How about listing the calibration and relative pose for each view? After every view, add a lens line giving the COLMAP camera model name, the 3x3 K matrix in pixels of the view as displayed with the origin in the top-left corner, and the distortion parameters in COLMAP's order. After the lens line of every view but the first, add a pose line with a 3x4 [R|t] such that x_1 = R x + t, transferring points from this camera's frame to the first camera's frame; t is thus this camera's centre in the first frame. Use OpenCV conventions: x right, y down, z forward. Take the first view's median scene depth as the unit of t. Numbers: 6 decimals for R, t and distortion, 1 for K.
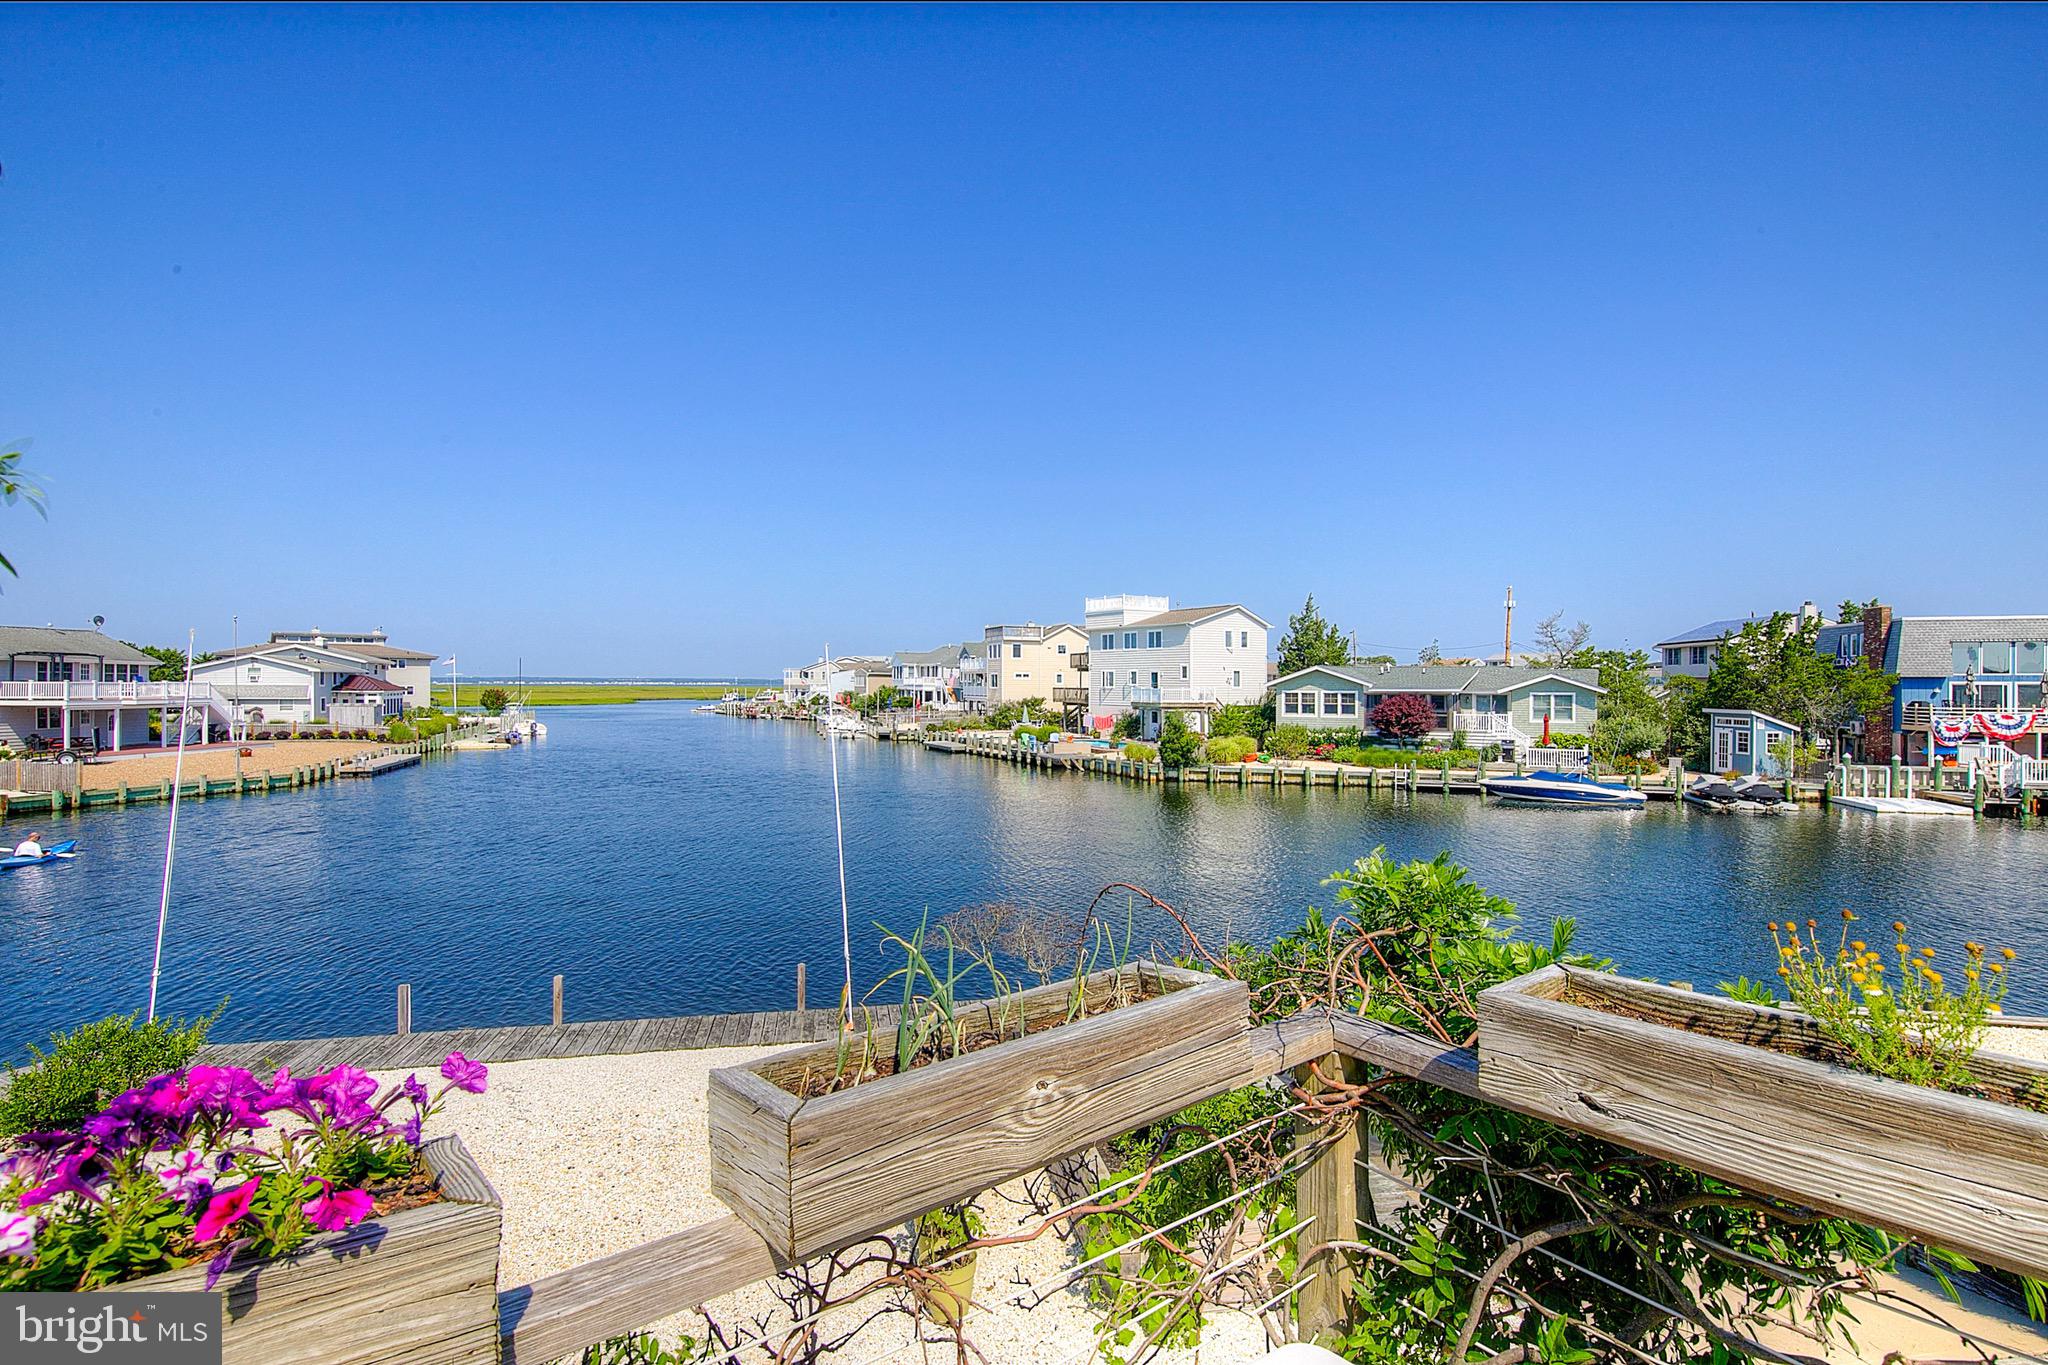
lens RADIAL K [[1032.4, 0, 1025.3], [0, 1032.4, 686.4], [0, 0, 1]] dist [0.021869, -0.008311]
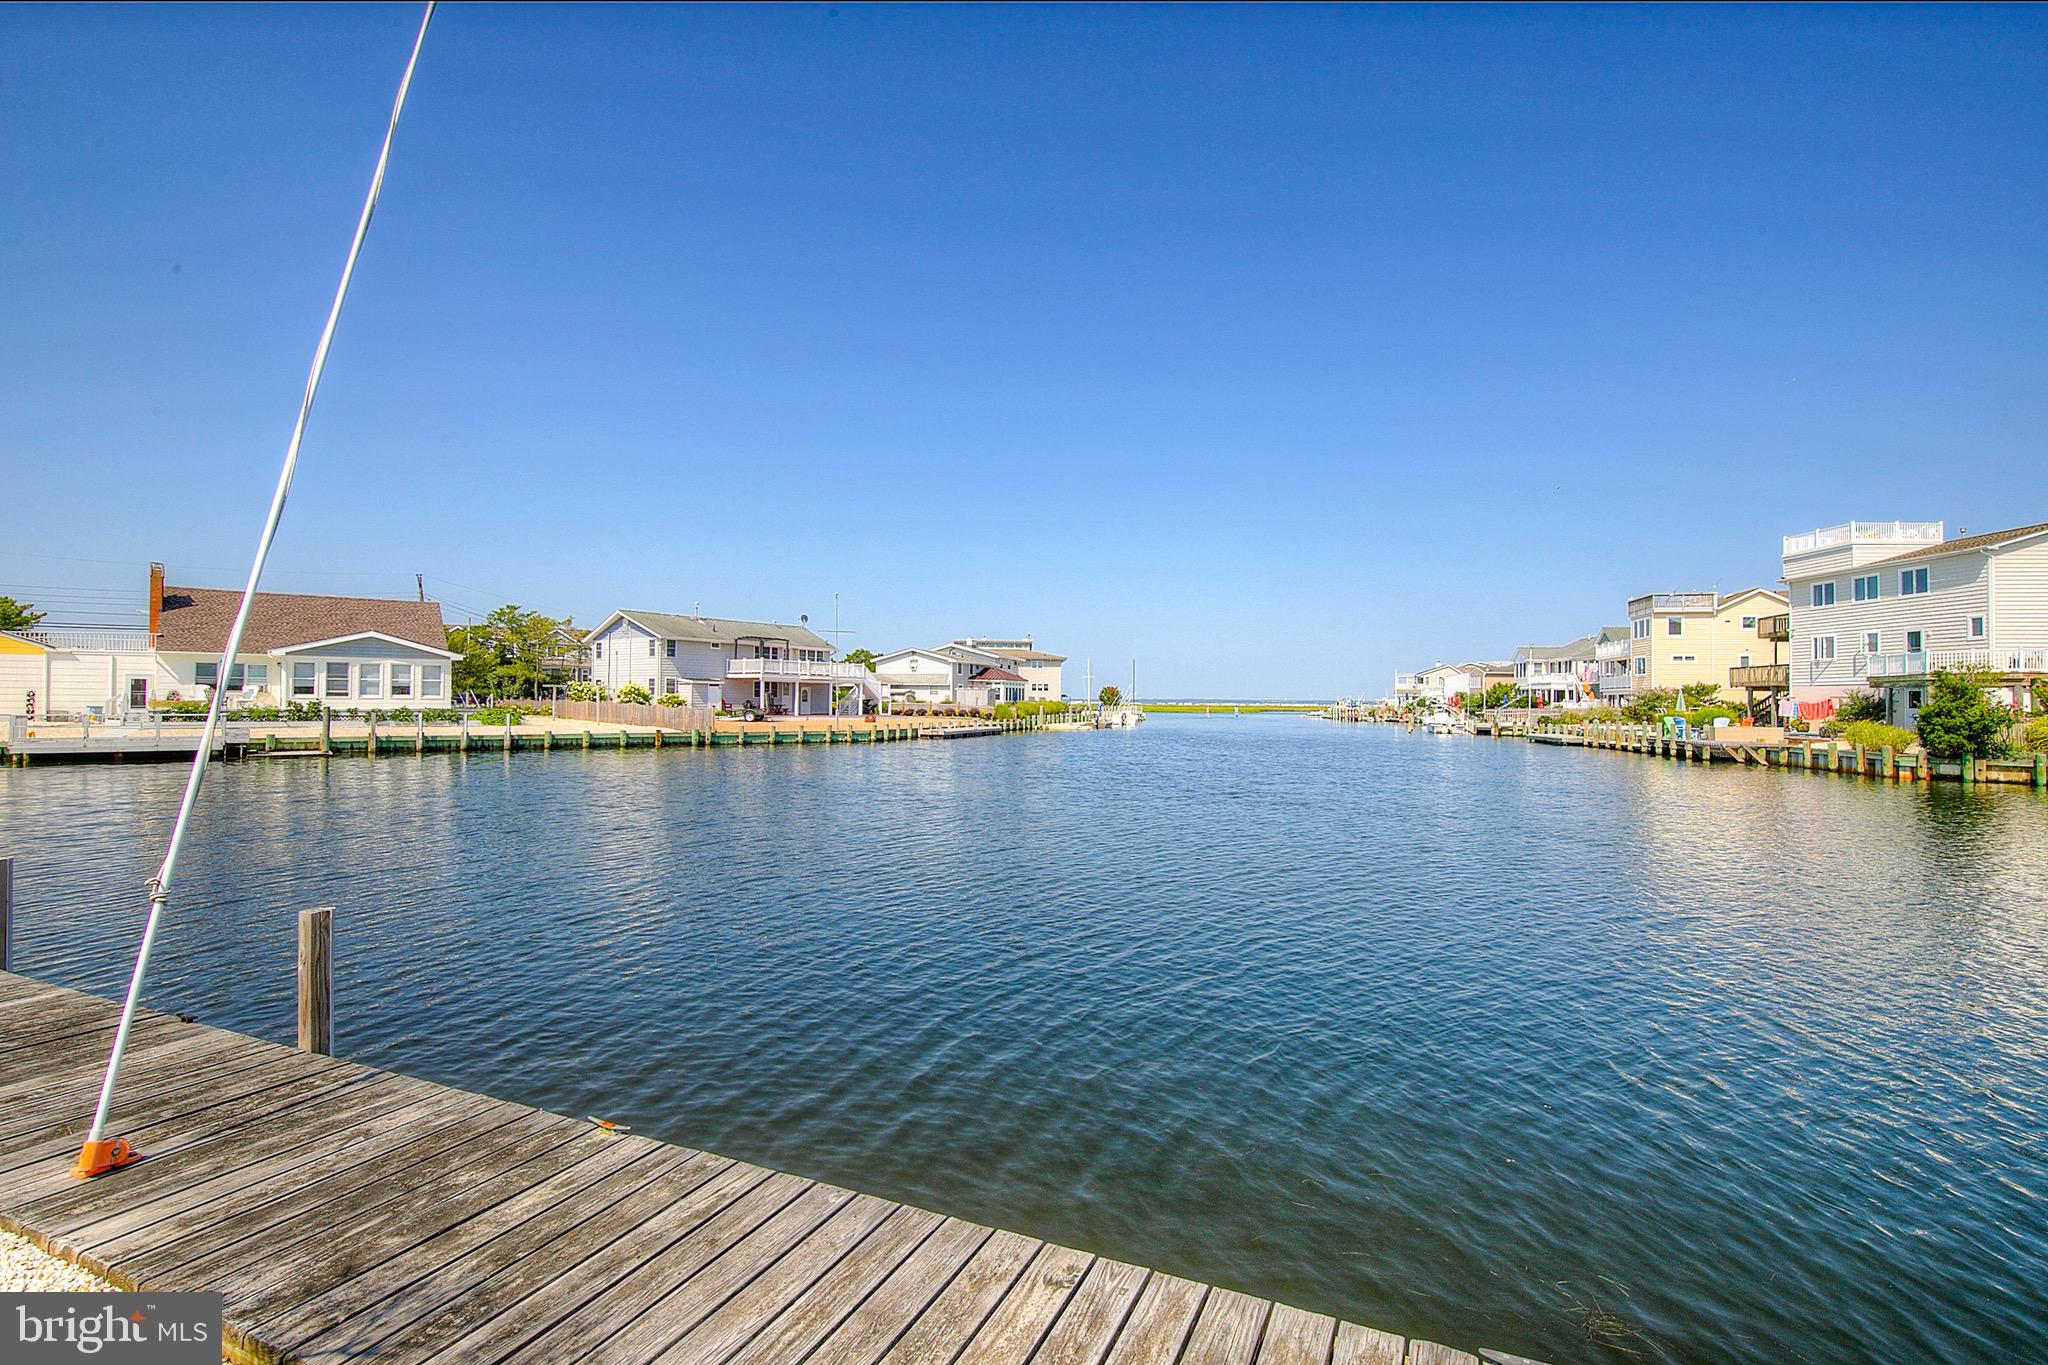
lens RADIAL K [[966.2, 0, 1024.8], [0, 966.2, 687.8], [0, 0, 1]] dist [0.021974, -0.009025]
pose [[0.812306, -0.005096, -0.583209, 0.032008], [-0.007305, 0.999794, -0.018910, 0.043382], [0.583186, 0.019621, 0.812102, 0.188362]]
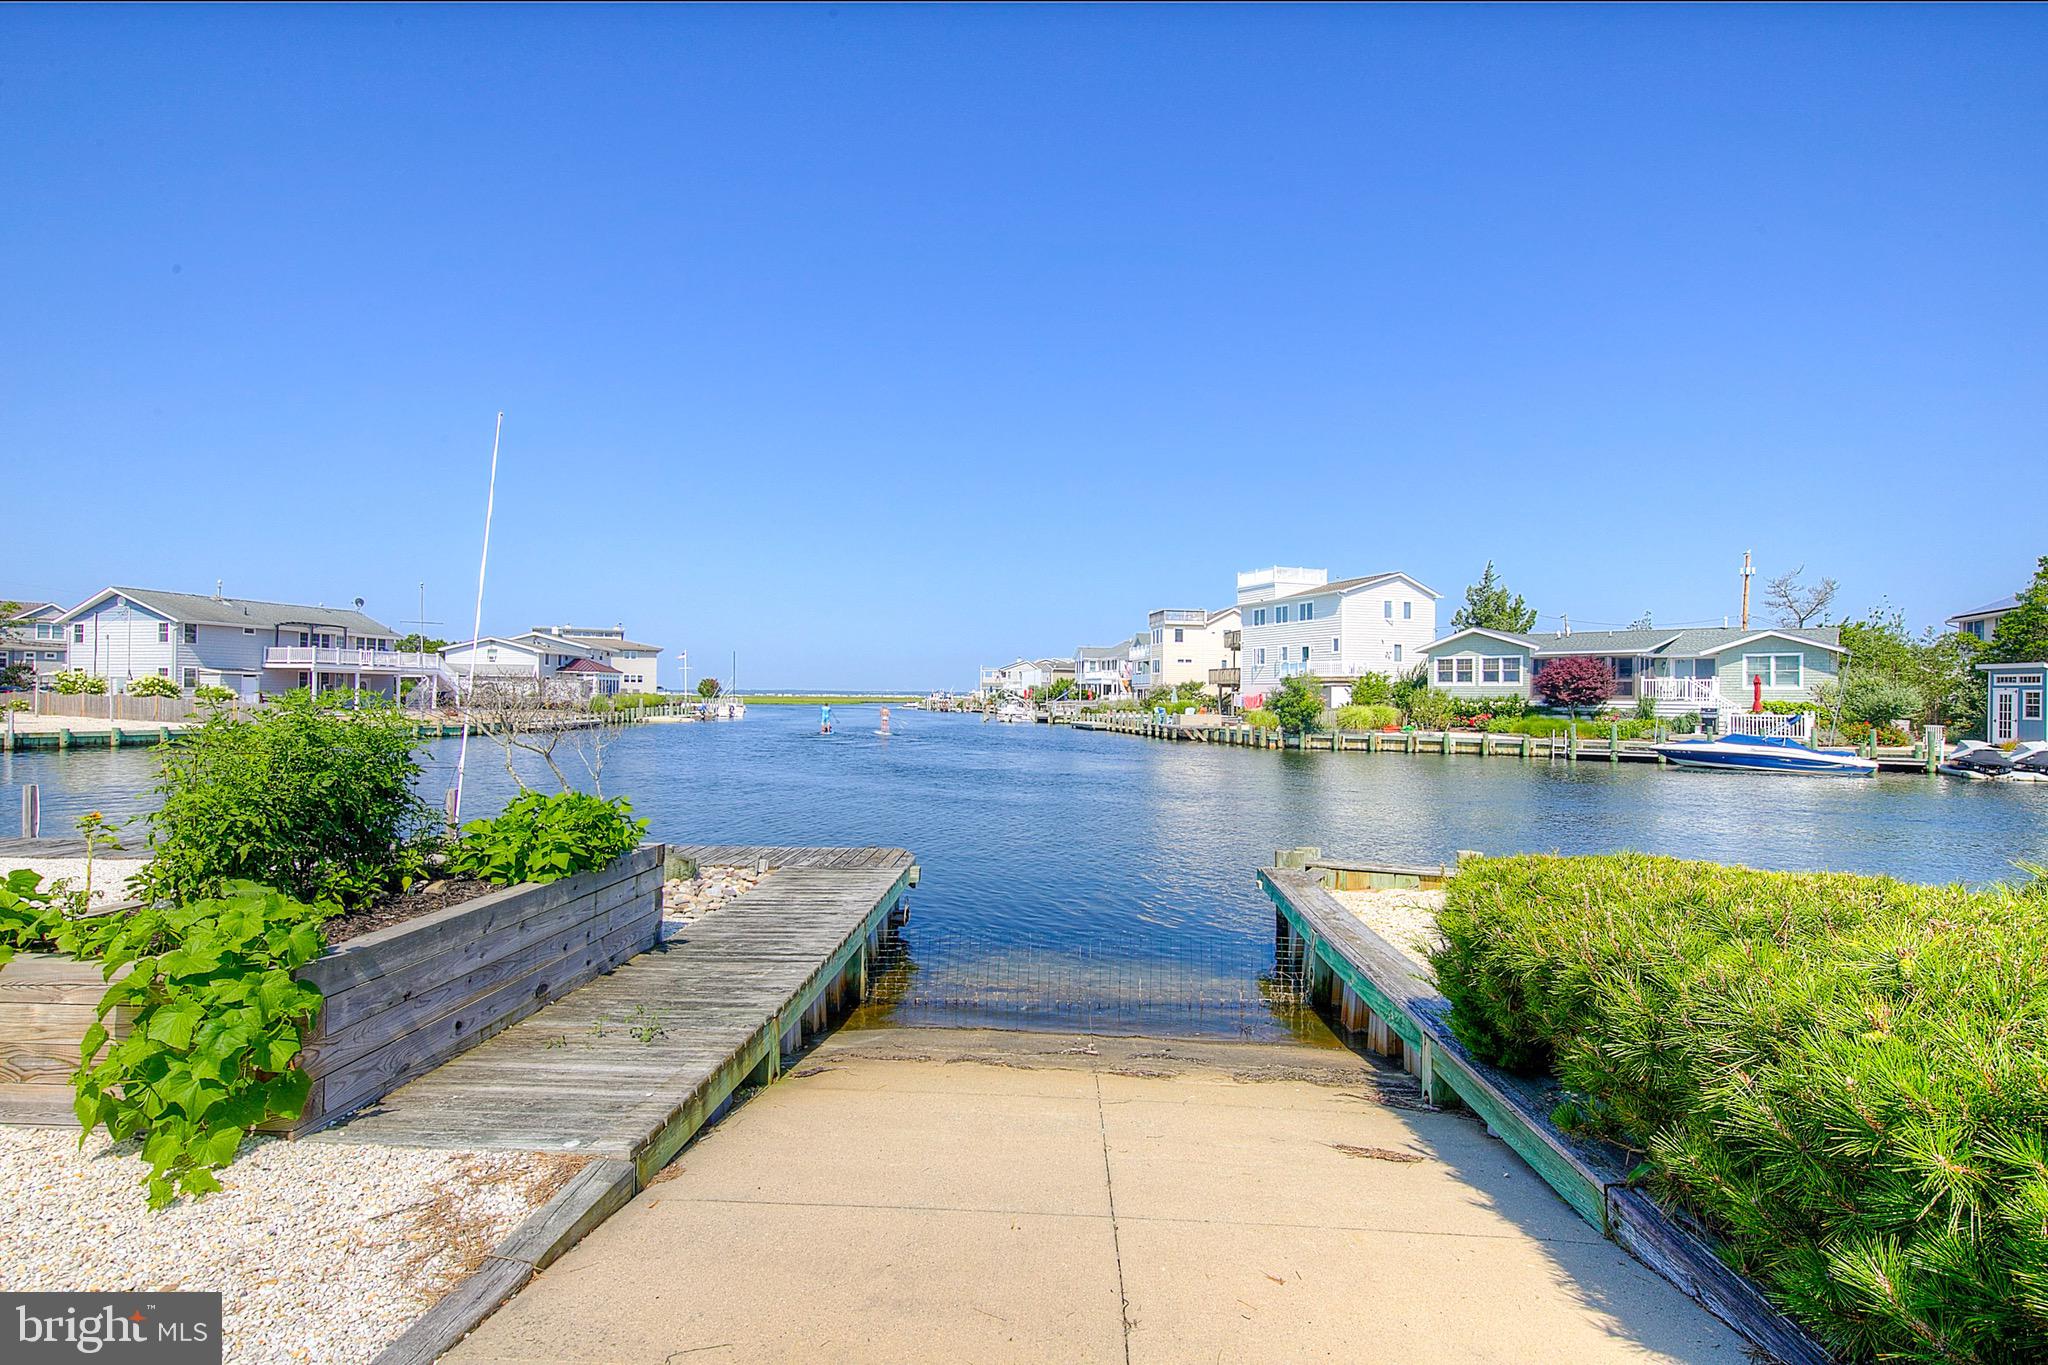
lens RADIAL K [[1000.5, 0, 1024.1], [0, 1000.5, 687.9], [0, 0, 1]] dist [0.023177, -0.009143]
pose [[0.975036, 0.003898, -0.222012, 0.088993], [-0.006765, 0.999903, -0.012154, 0.041568], [0.221943, 0.013352, 0.974968, 0.065483]]
